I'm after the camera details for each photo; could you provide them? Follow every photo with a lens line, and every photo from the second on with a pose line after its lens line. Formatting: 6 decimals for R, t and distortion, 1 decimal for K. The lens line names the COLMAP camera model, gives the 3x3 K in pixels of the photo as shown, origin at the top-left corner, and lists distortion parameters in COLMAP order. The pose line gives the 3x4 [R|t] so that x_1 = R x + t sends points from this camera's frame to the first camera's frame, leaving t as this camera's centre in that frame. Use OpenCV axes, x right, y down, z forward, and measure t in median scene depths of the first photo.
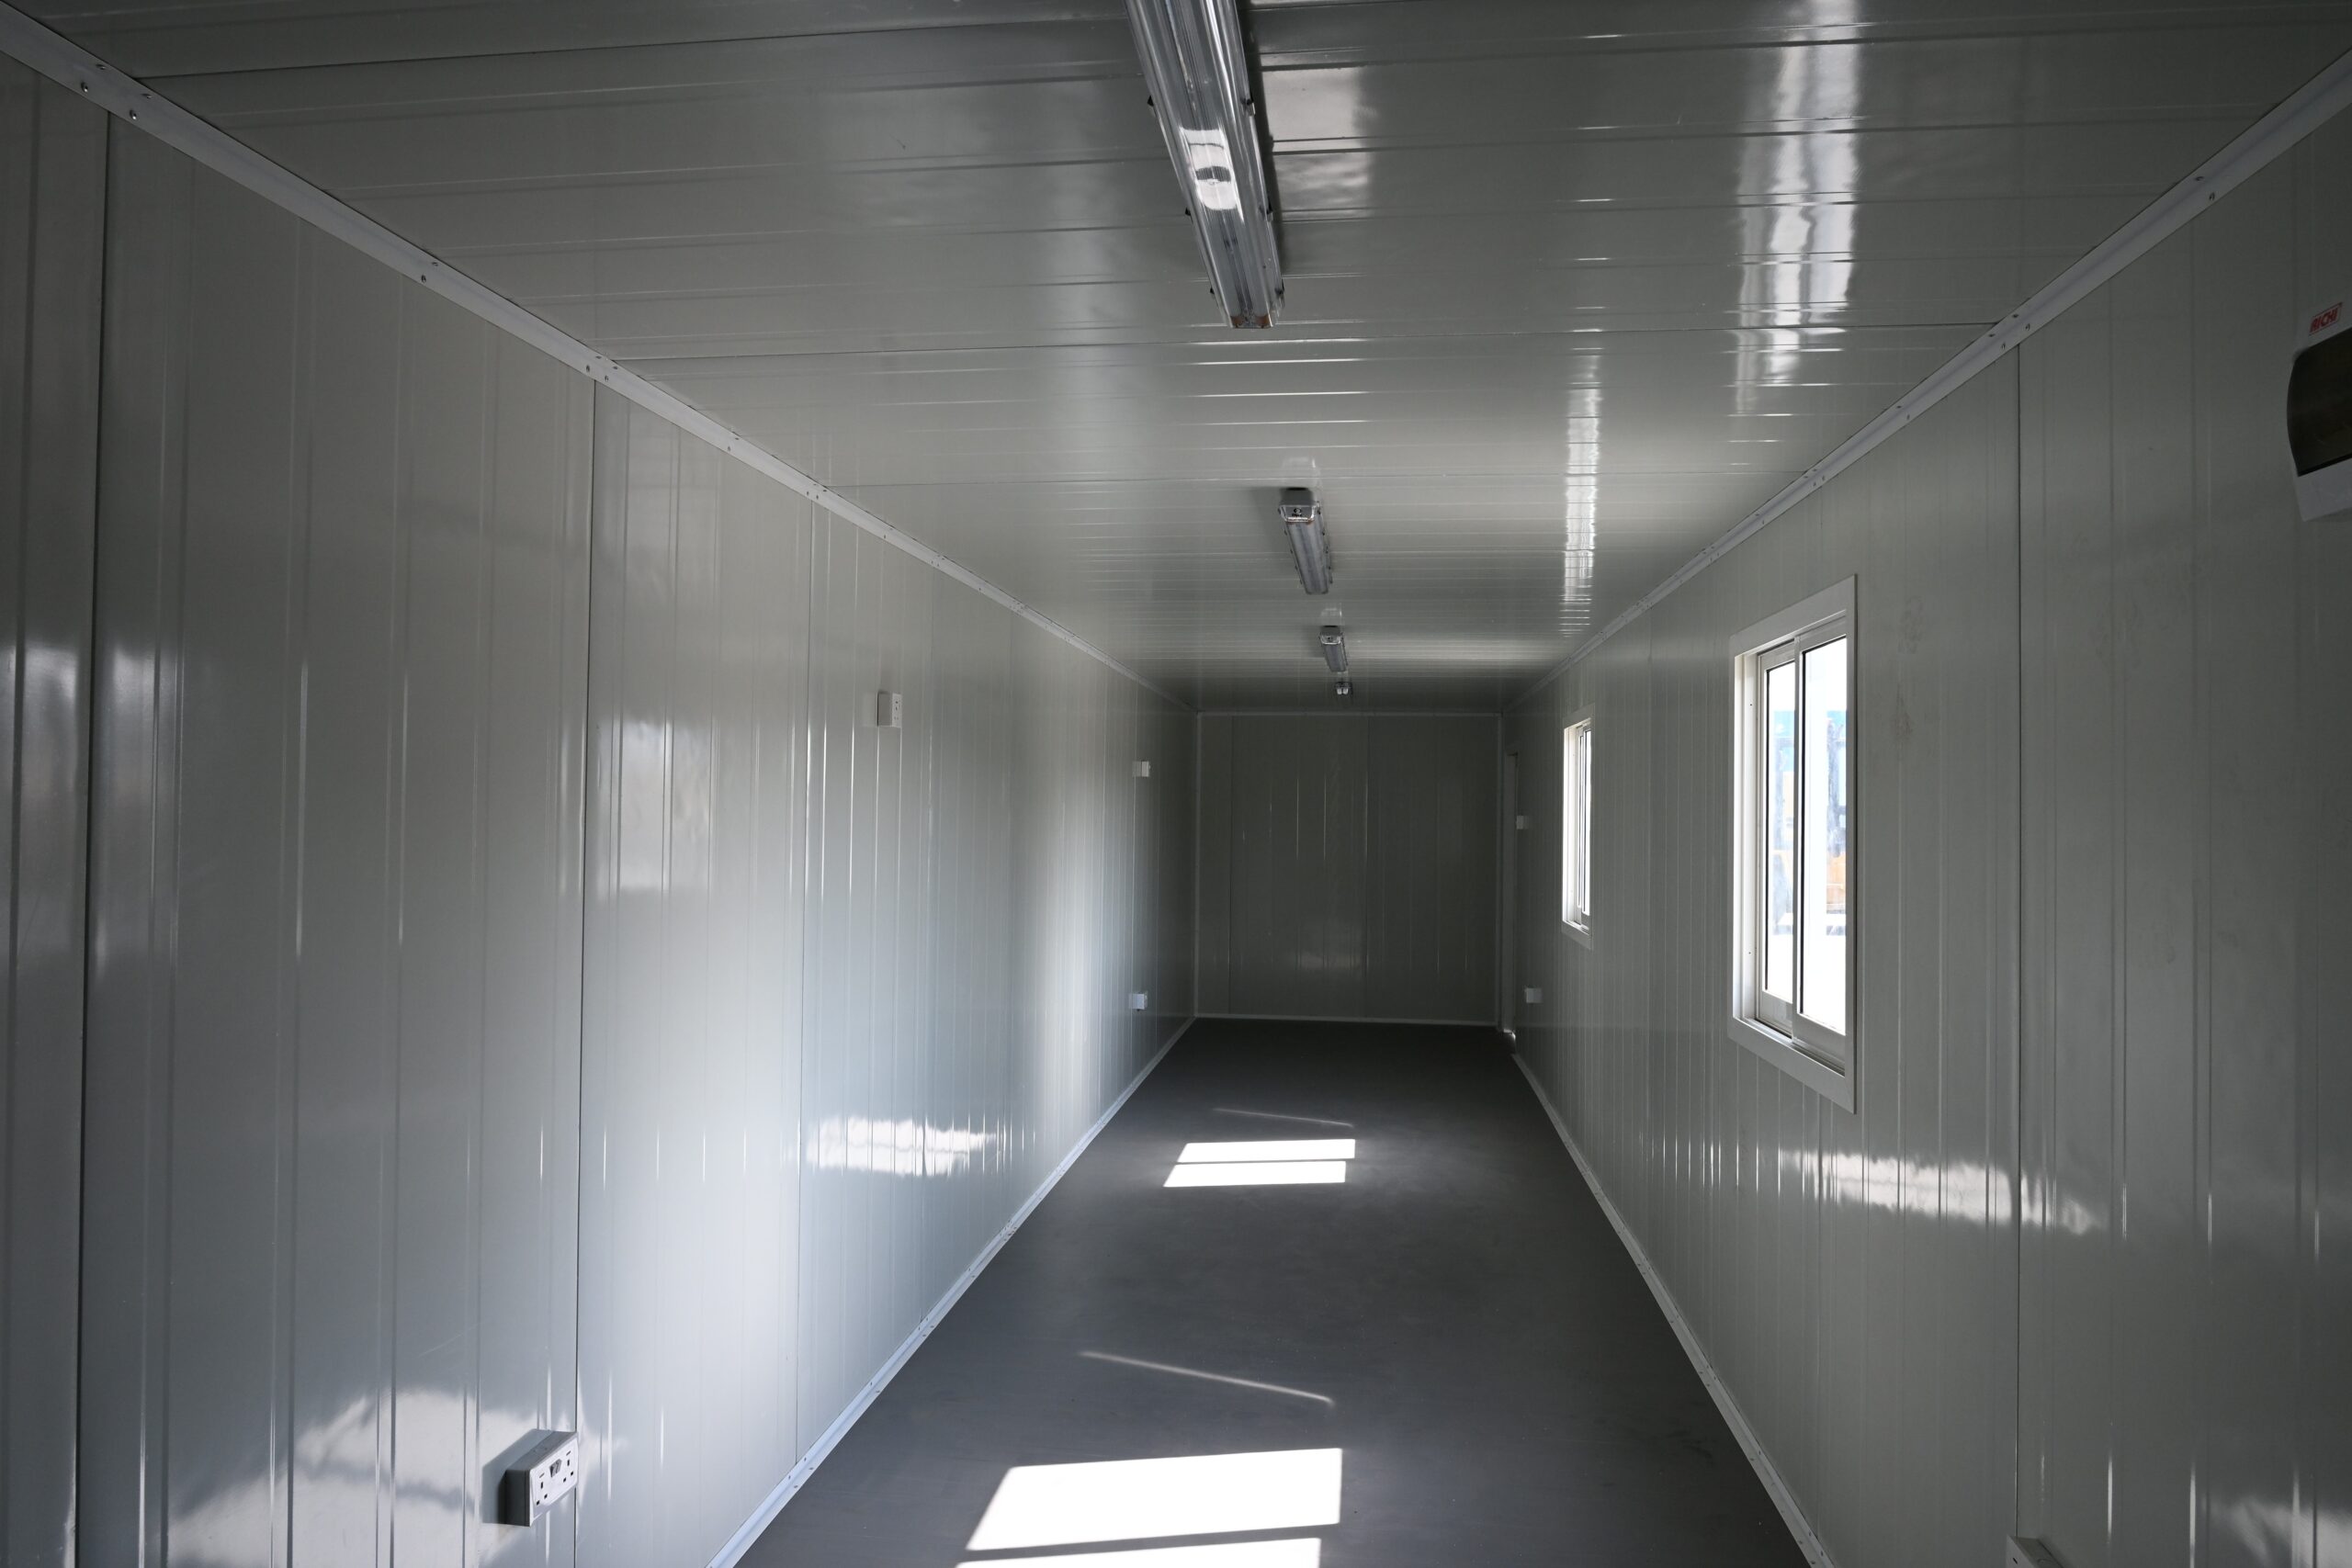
lens RADIAL K [[1558.5, 0, 1159.6], [0, 1558.5, 788.3], [0, 0, 1]] dist [-0.013914, 0.000579]
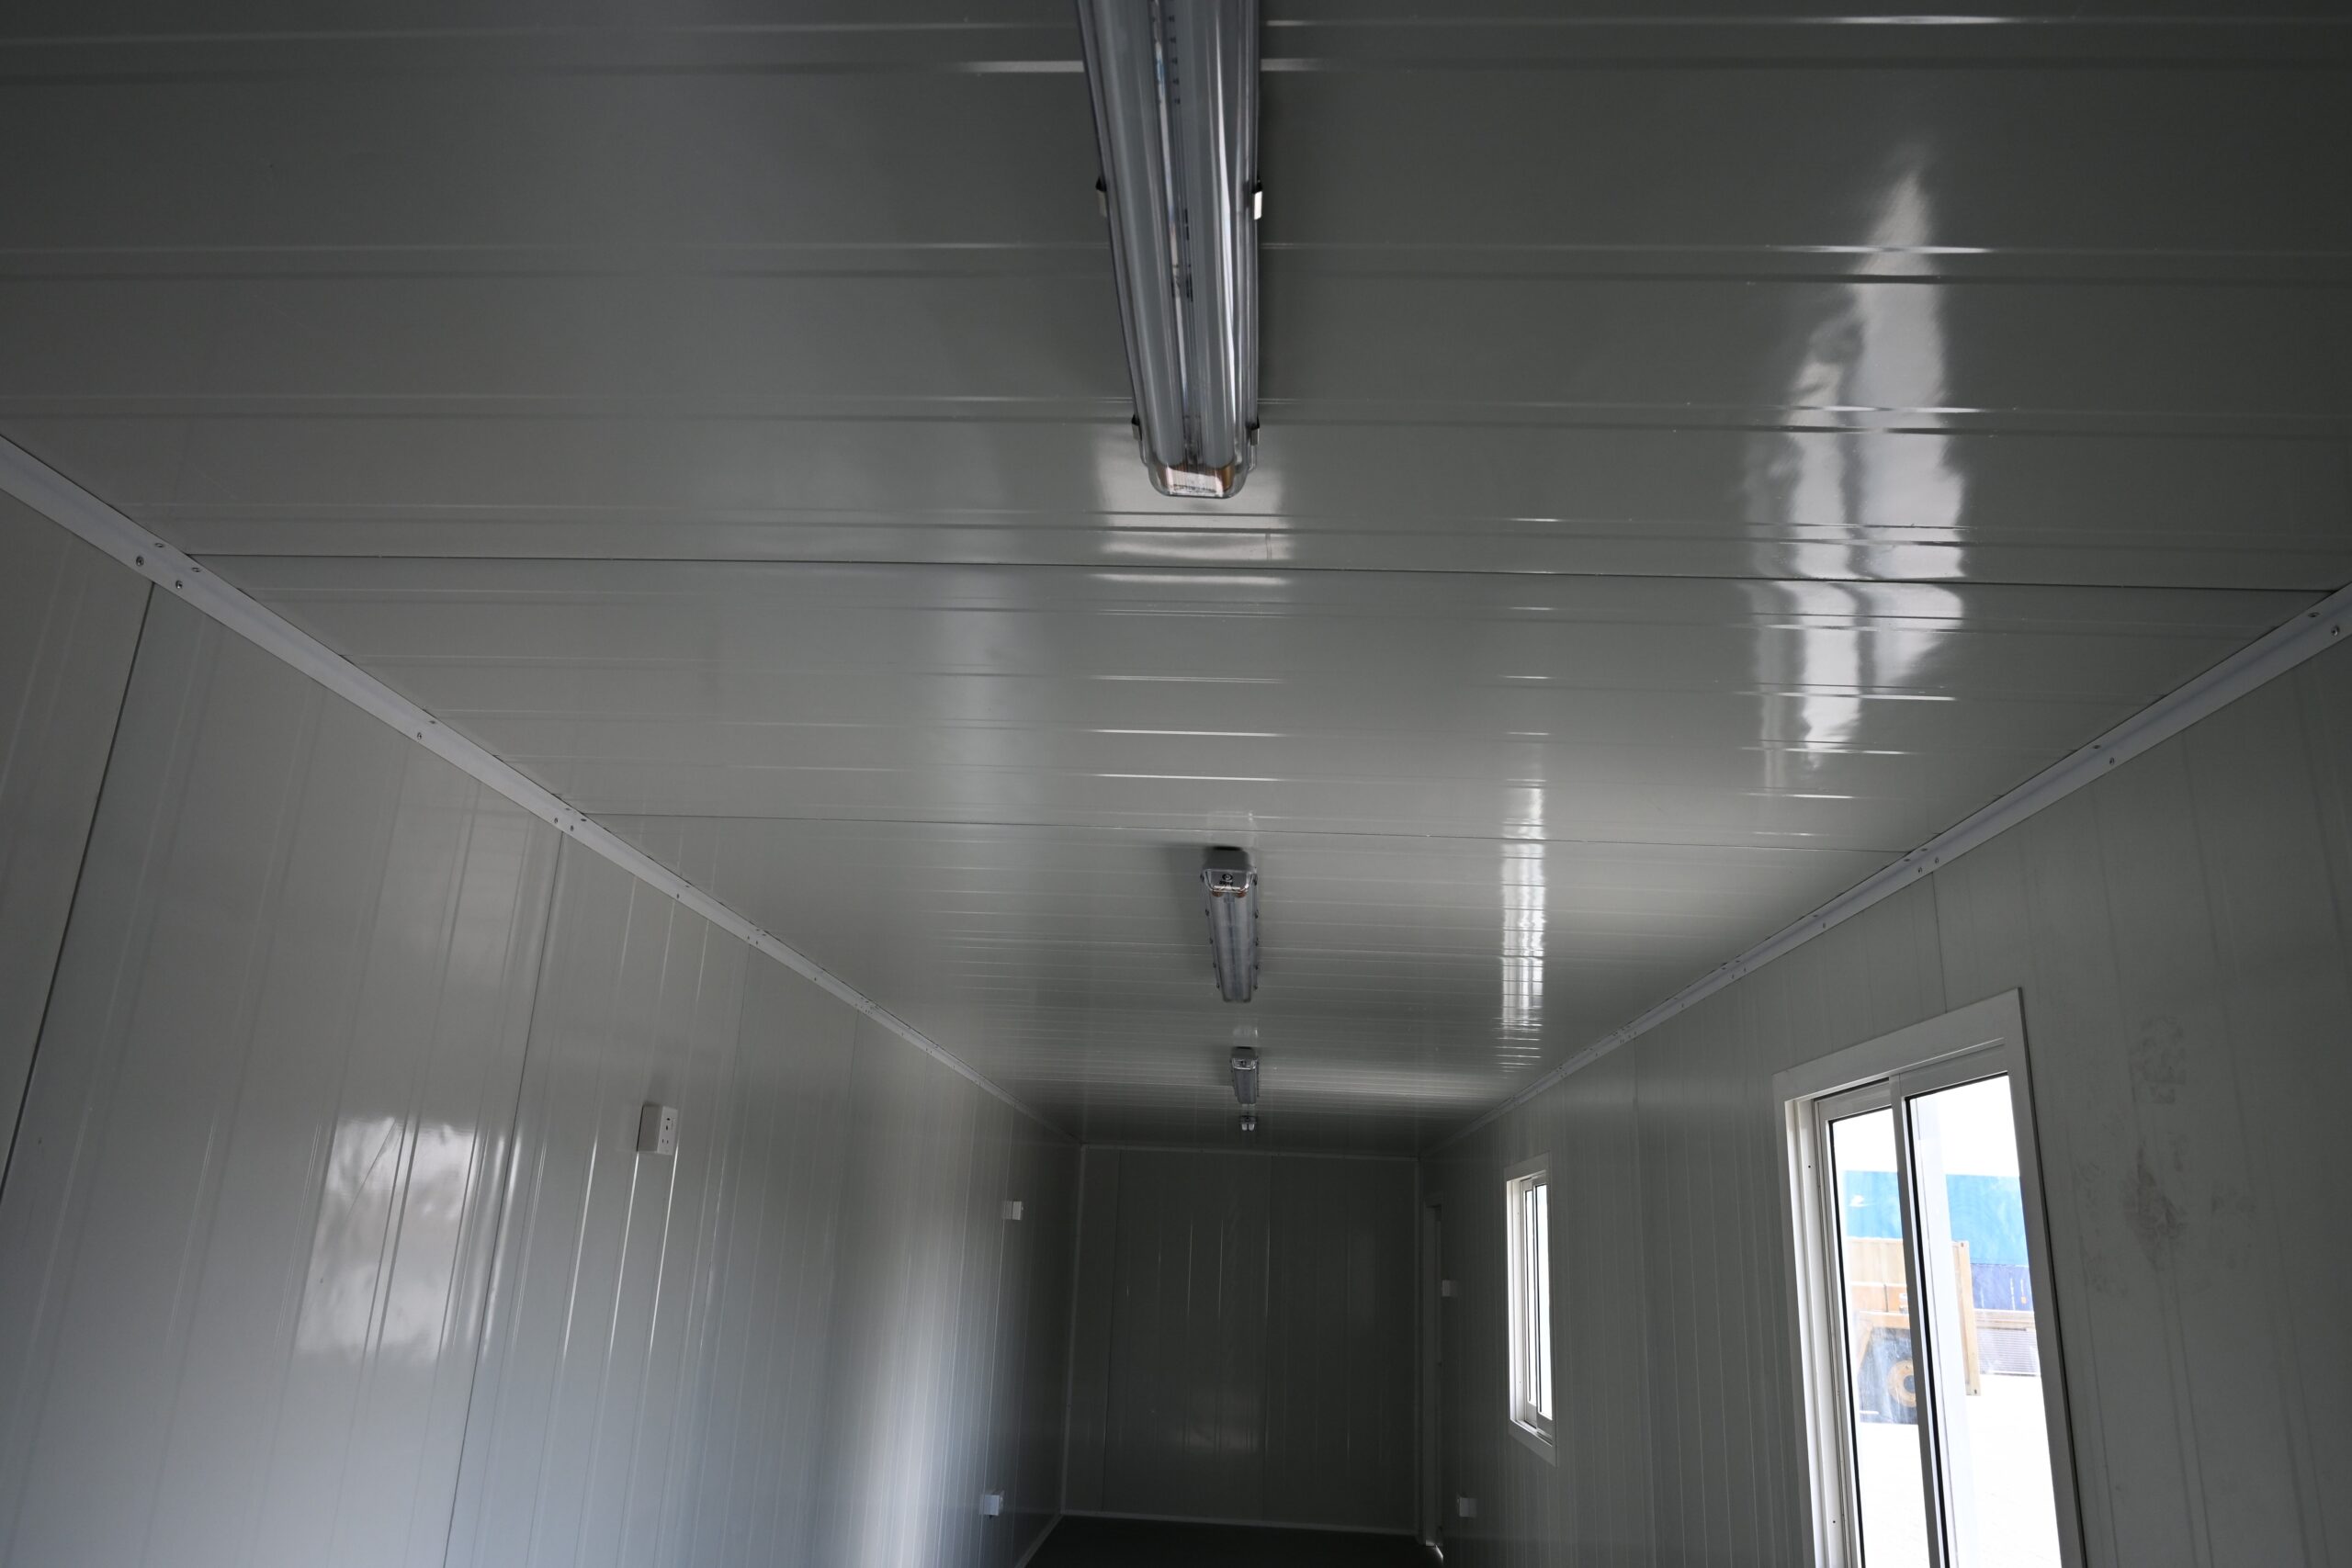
lens RADIAL K [[1558.5, 0, 1159.6], [0, 1558.5, 788.3], [0, 0, 1]] dist [-0.013914, 0.000579]
pose [[0.996646, 0.053253, 0.062142, 0.005762], [-0.034576, 0.962225, -0.270051, -0.012372], [-0.074175, 0.266996, 0.960839, 0.190734]]
